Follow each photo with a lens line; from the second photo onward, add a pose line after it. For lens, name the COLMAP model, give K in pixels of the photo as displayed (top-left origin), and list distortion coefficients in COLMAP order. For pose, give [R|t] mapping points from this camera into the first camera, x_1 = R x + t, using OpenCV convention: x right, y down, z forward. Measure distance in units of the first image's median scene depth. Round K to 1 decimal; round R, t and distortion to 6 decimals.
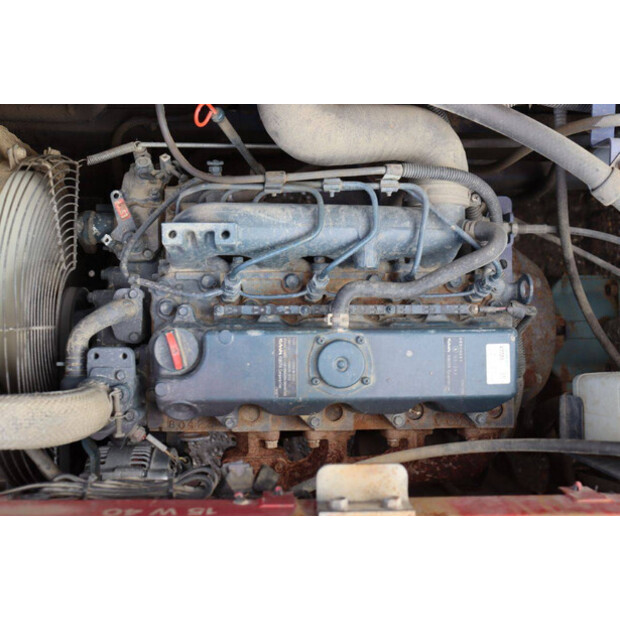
lens RADIAL K [[665.5, 0, 304.1], [0, 665.5, 307.0], [0, 0, 1]] dist [-0.035451, 0.000000]
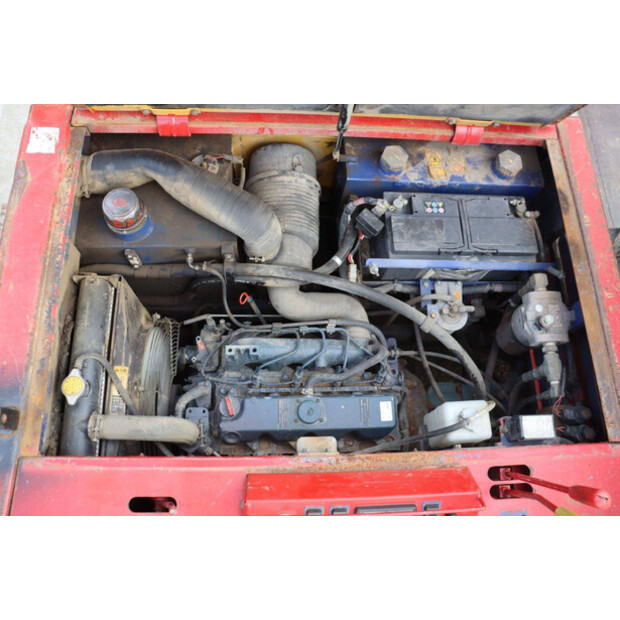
lens RADIAL K [[509.3, 0, 311.8], [0, 509.3, 311.5], [0, 0, 1]] dist [-0.075553, 0.026988]
pose [[0.999258, -0.015081, 0.035449, 0.010721], [0.024761, 0.956371, -0.291105, 0.236599], [-0.029512, 0.291767, 0.956034, -0.576234]]
